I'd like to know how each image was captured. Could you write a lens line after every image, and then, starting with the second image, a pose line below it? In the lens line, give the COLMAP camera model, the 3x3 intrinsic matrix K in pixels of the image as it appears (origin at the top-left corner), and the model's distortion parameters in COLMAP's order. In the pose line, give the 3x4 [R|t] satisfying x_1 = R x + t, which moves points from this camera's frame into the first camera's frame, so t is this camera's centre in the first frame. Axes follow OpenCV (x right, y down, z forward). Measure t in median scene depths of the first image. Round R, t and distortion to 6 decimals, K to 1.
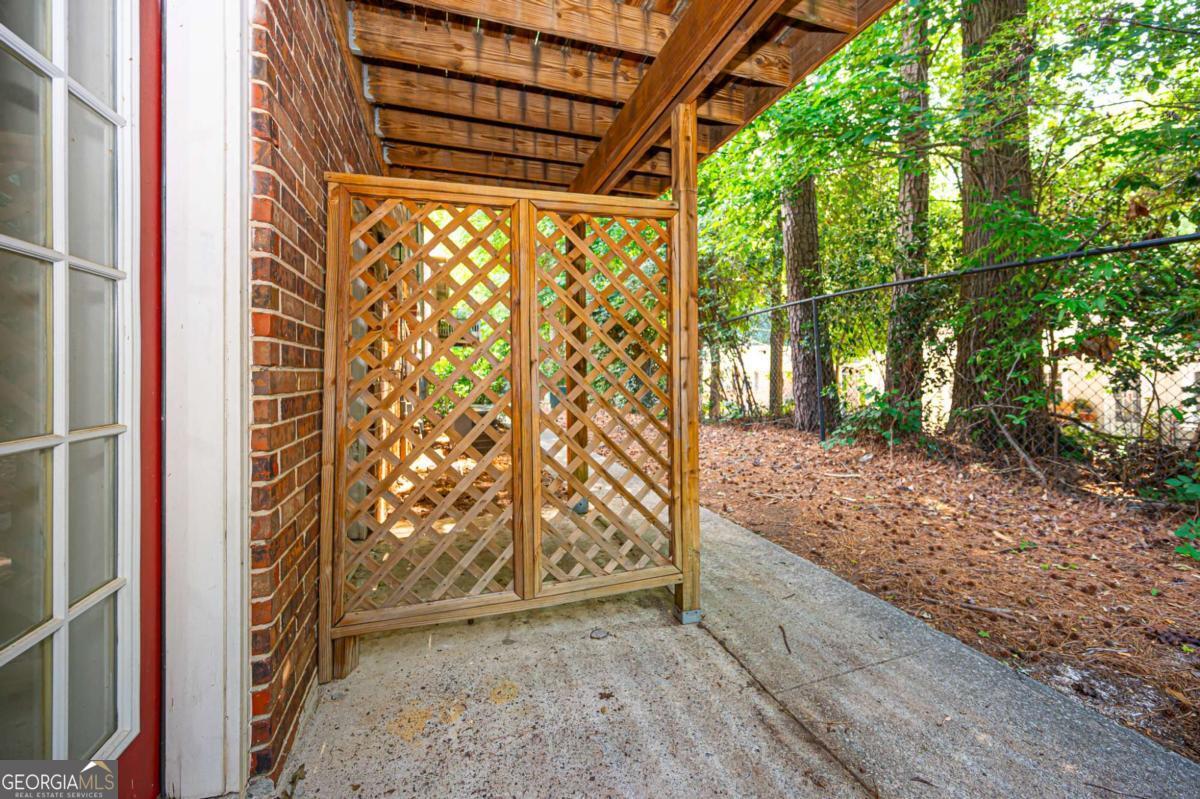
lens RADIAL K [[516.4, 0, 597.9], [0, 516.4, 376.8], [0, 0, 1]] dist [-0.000284, -0.000032]
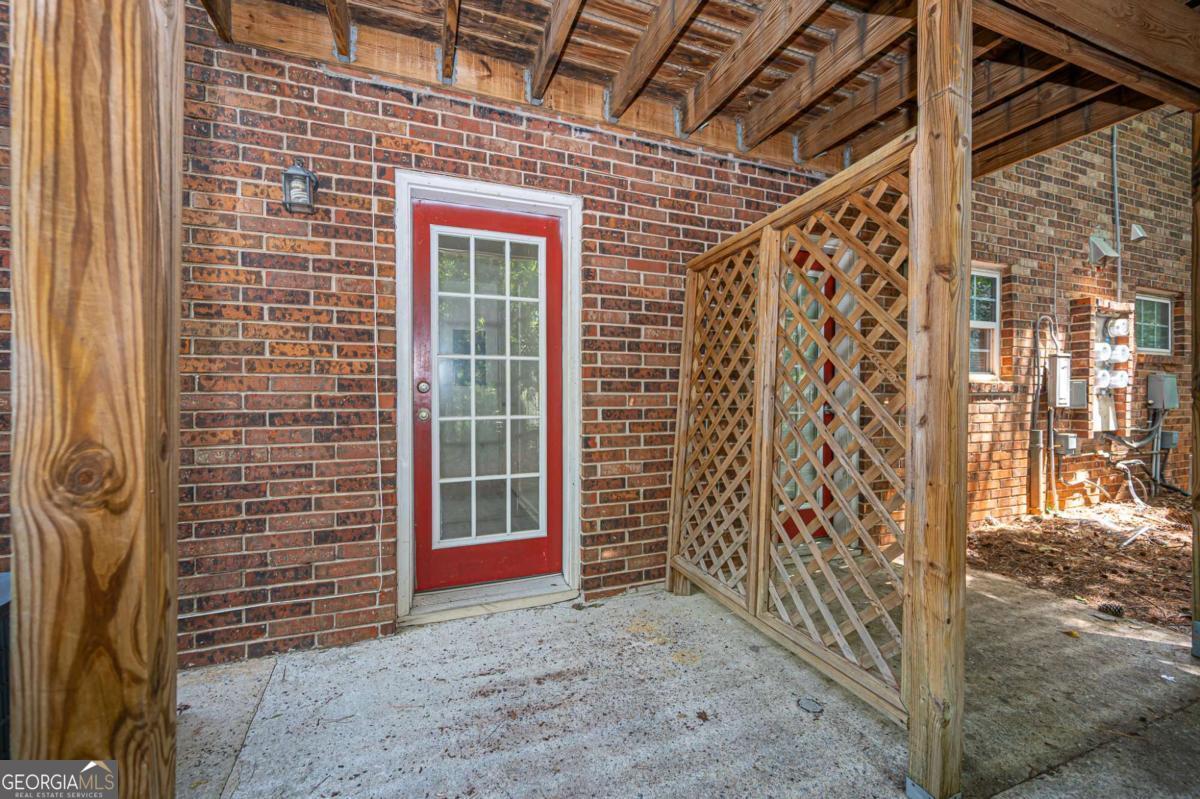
lens RADIAL K [[477.8, 0, 596.8], [0, 477.8, 396.0], [0, 0, 1]] dist [-0.001316, -0.000464]
pose [[0.011245, 0.014723, -0.999828, 0.928048], [-0.004226, 0.999883, 0.014677, -0.024820], [0.999928, 0.004060, 0.011306, 0.766392]]
